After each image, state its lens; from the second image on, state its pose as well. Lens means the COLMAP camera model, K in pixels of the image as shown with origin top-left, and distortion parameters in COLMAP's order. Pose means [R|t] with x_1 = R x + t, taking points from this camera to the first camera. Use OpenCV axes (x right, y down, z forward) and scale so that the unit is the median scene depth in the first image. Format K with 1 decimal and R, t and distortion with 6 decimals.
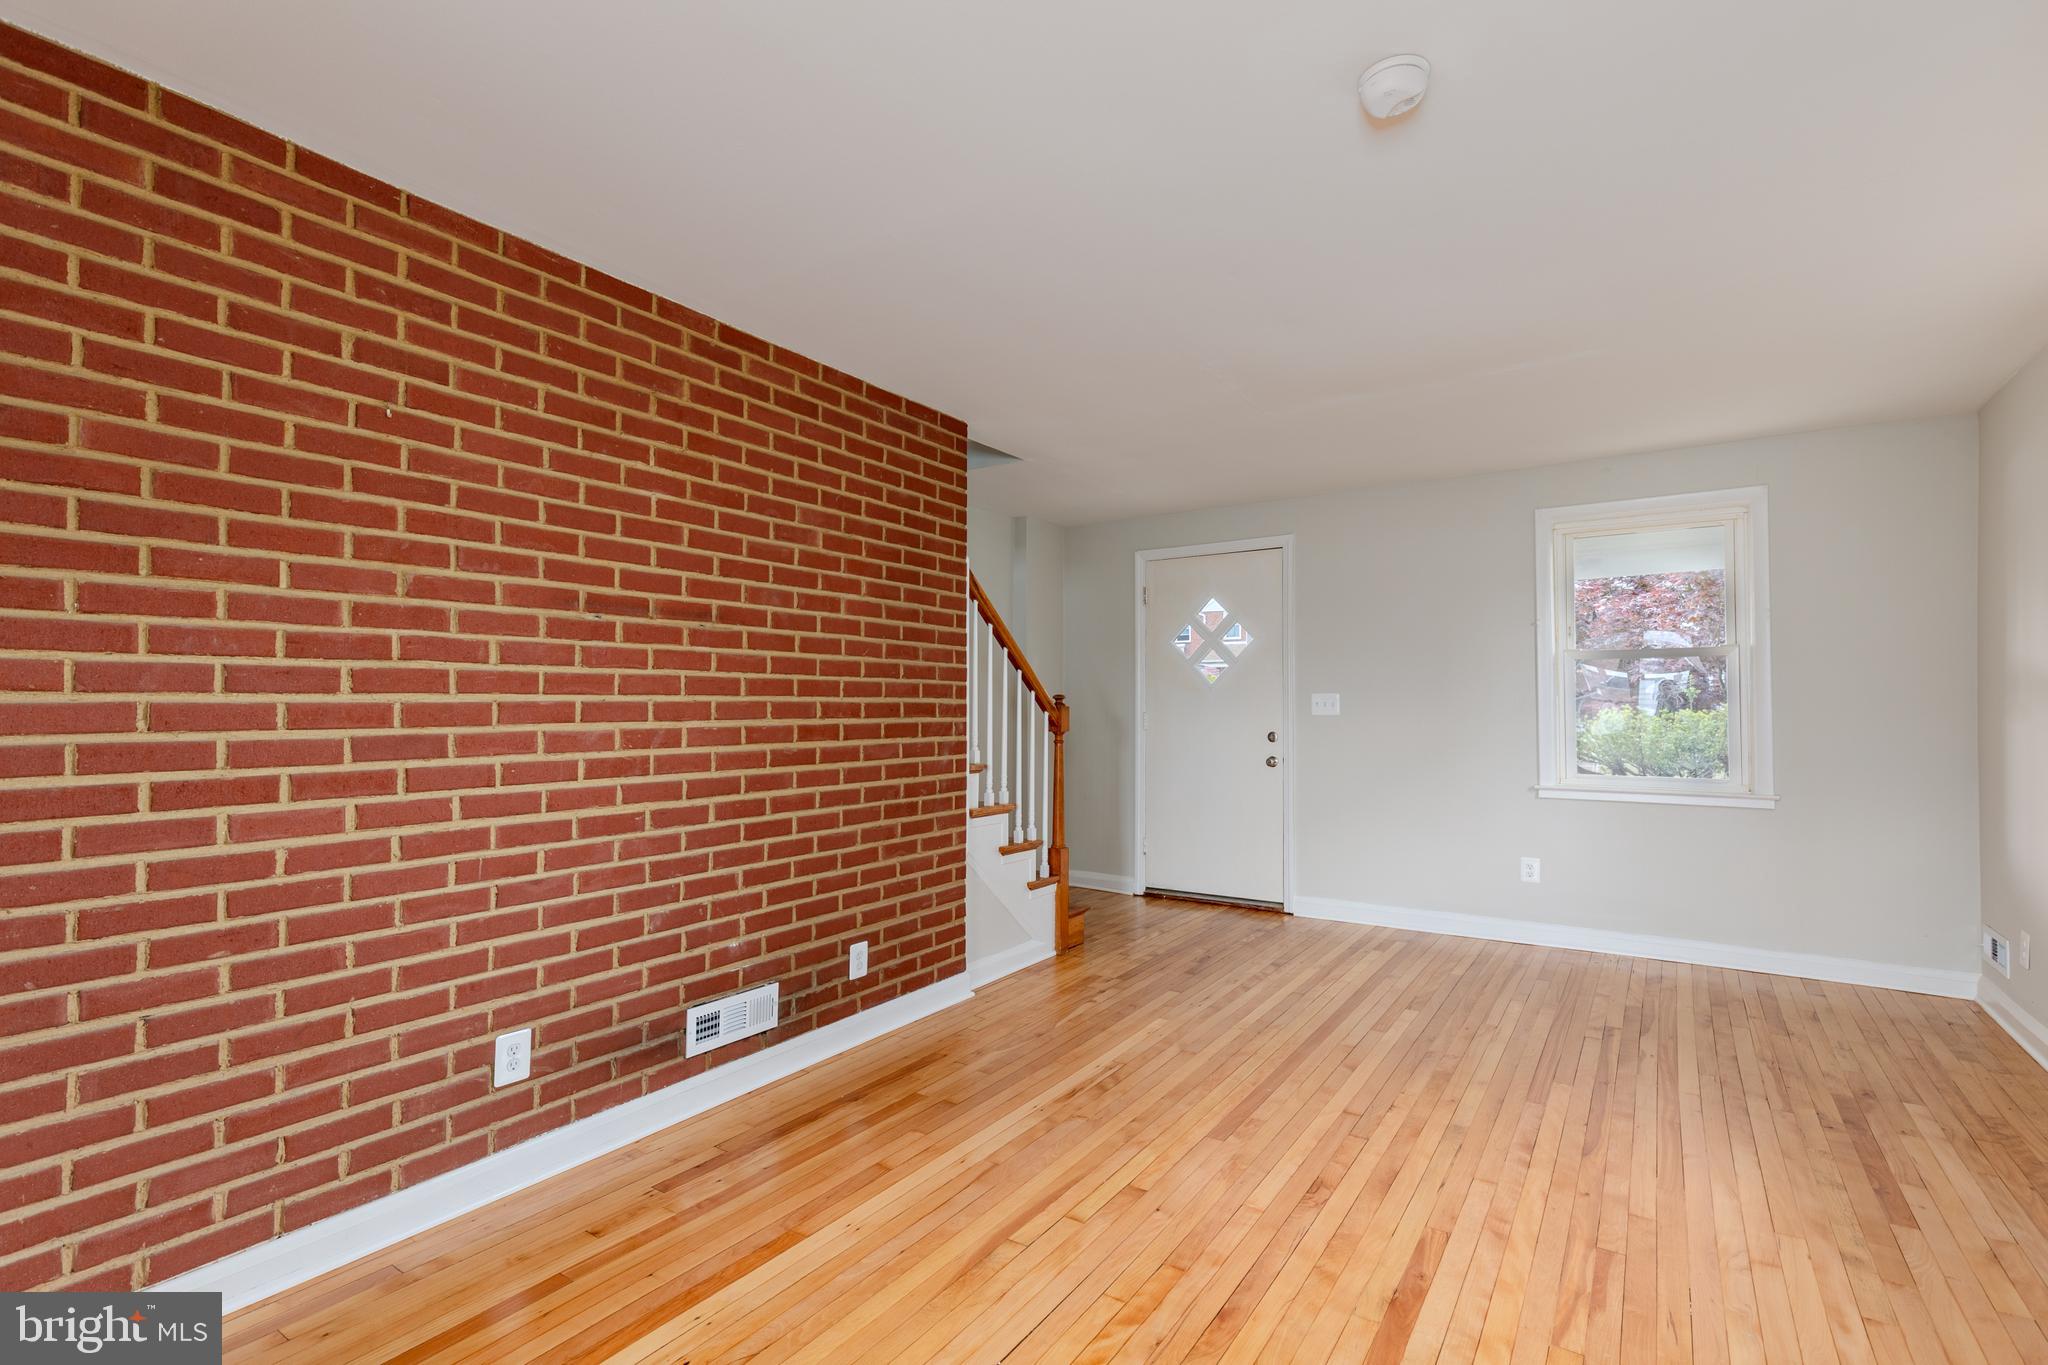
lens RADIAL K [[940.2, 0, 1048.4], [0, 940.2, 693.8], [0, 0, 1]] dist [0.009838, -0.000626]
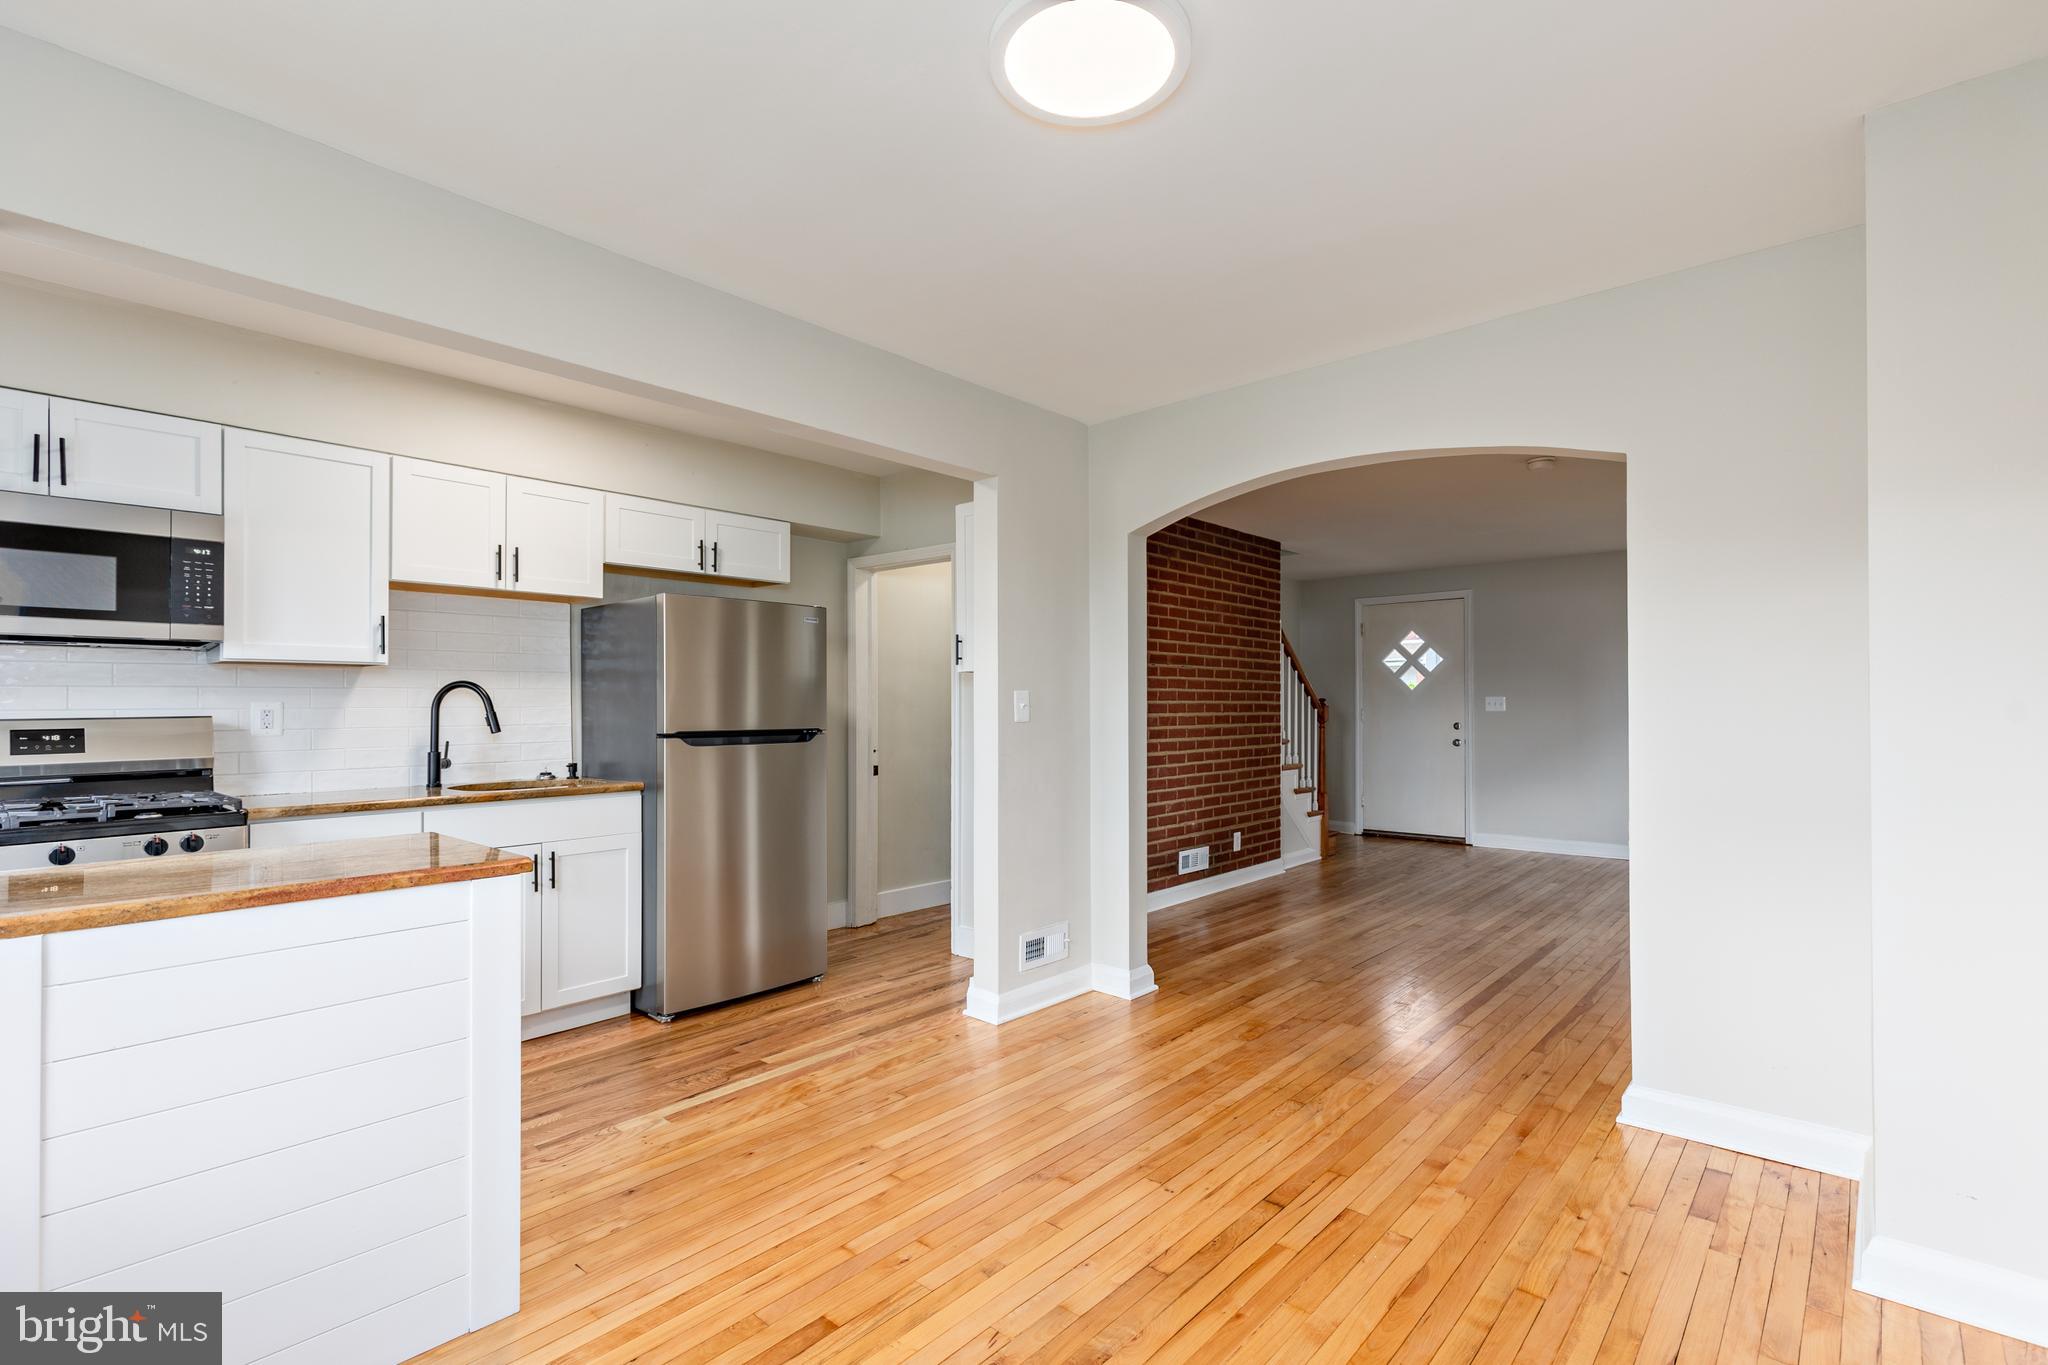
lens RADIAL K [[940.2, 0, 1054.7], [0, 940.2, 688.9], [0, 0, 1]] dist [0.009838, -0.000626]
pose [[0.991017, -0.001273, -0.133728, -0.324515], [0.001041, 0.999998, -0.001802, -0.017949], [0.133730, 0.001647, 0.991016, -0.940569]]
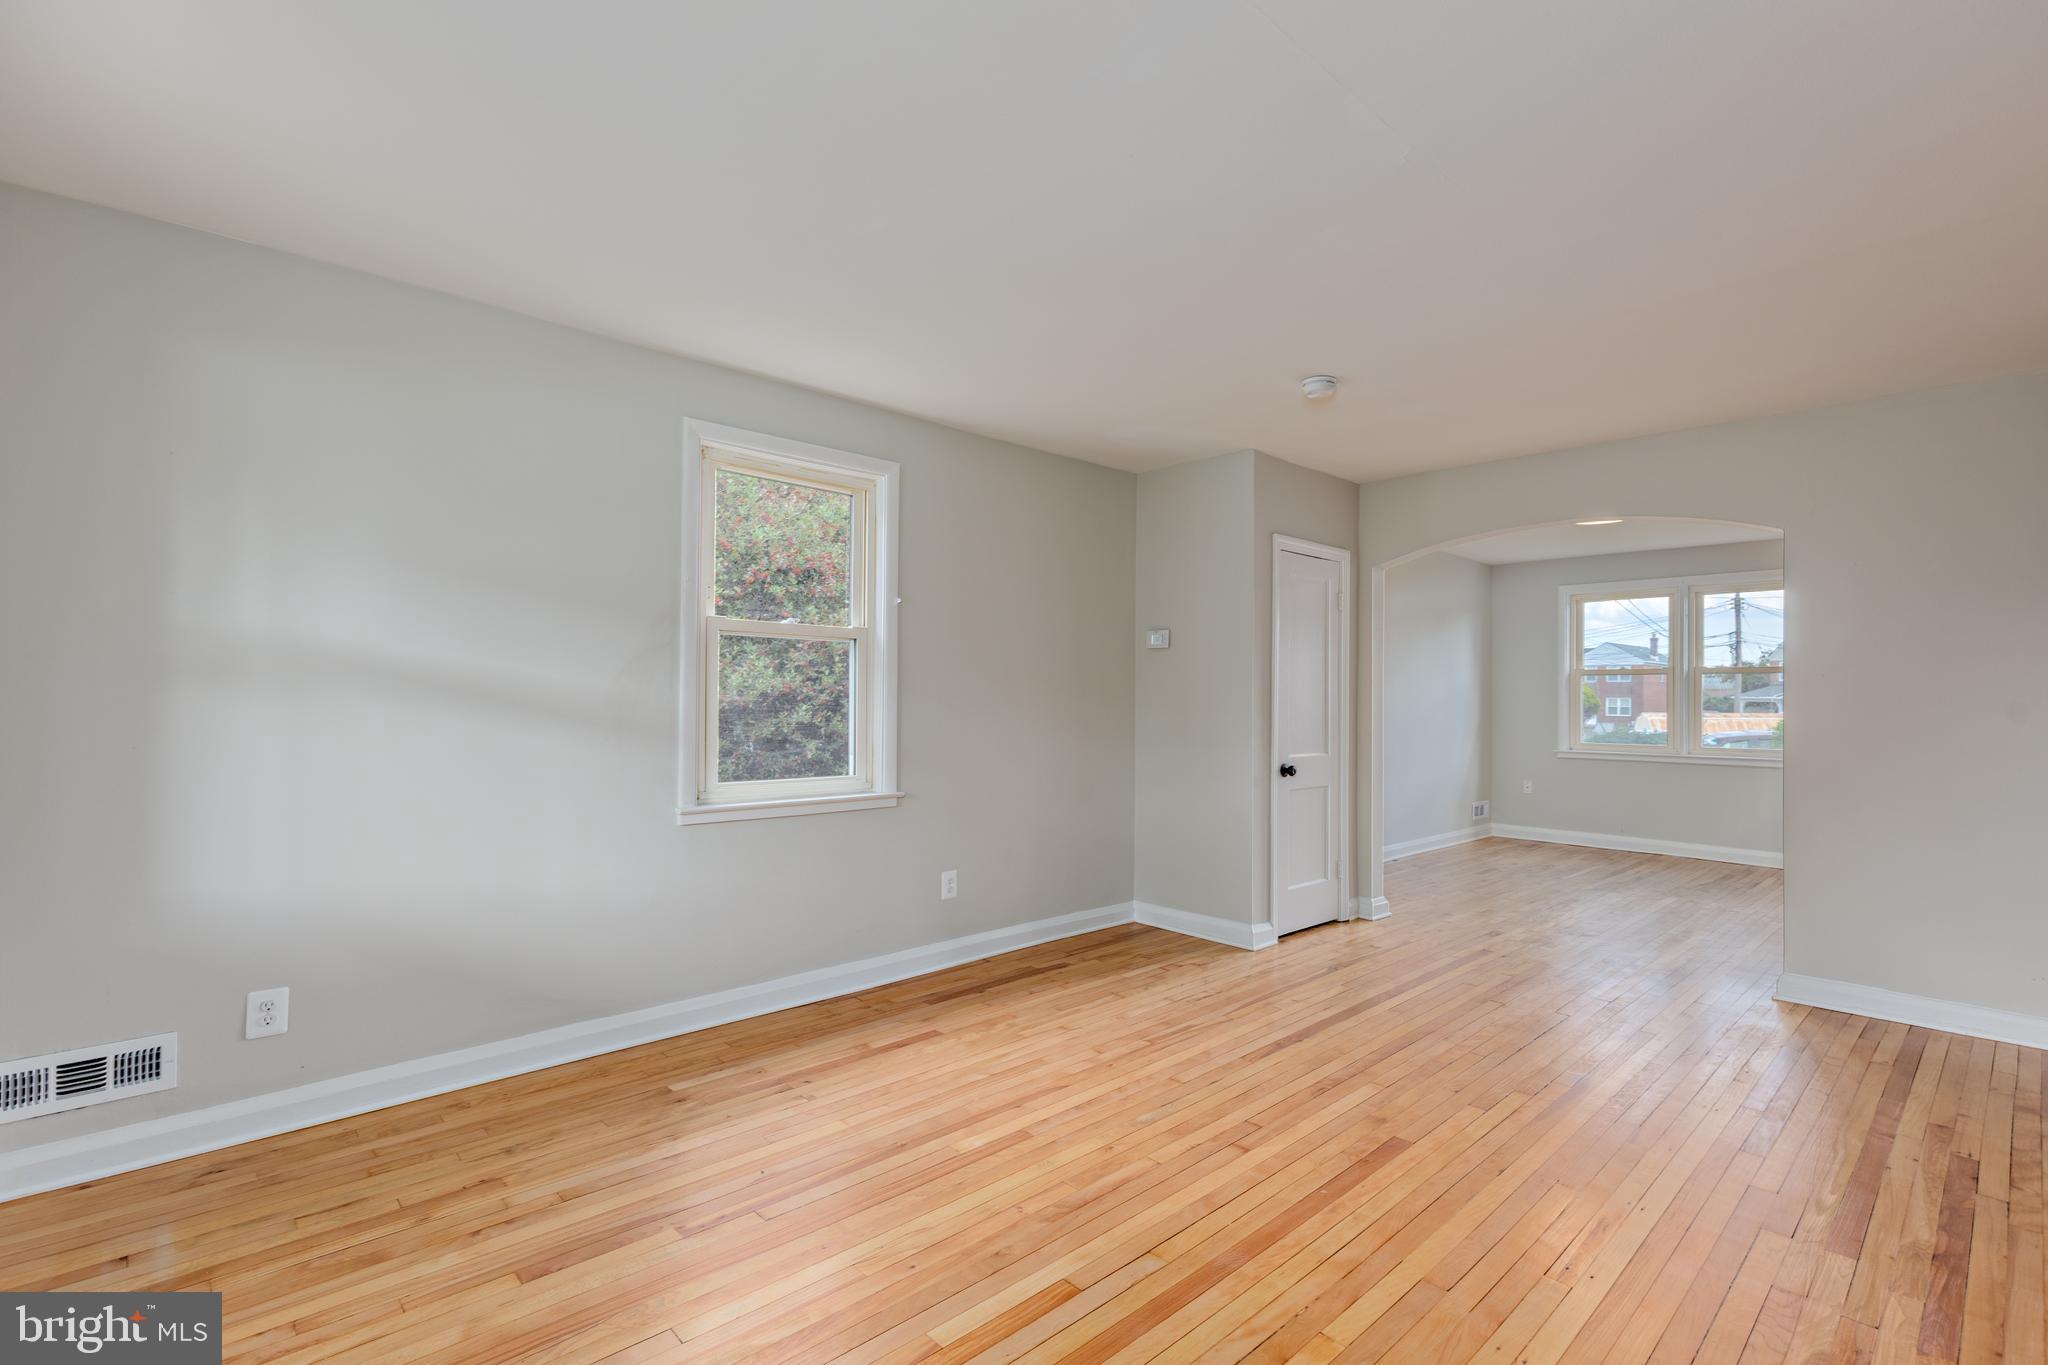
lens RADIAL K [[940.2, 0, 1028.5], [0, 940.2, 687.8], [0, 0, 1]] dist [0.009838, -0.000626]
pose [[-0.970184, -0.009222, 0.242193, 0.266105], [-0.013984, 0.999741, -0.017954, 0.014965], [-0.241964, -0.020805, -0.970062, 1.700479]]
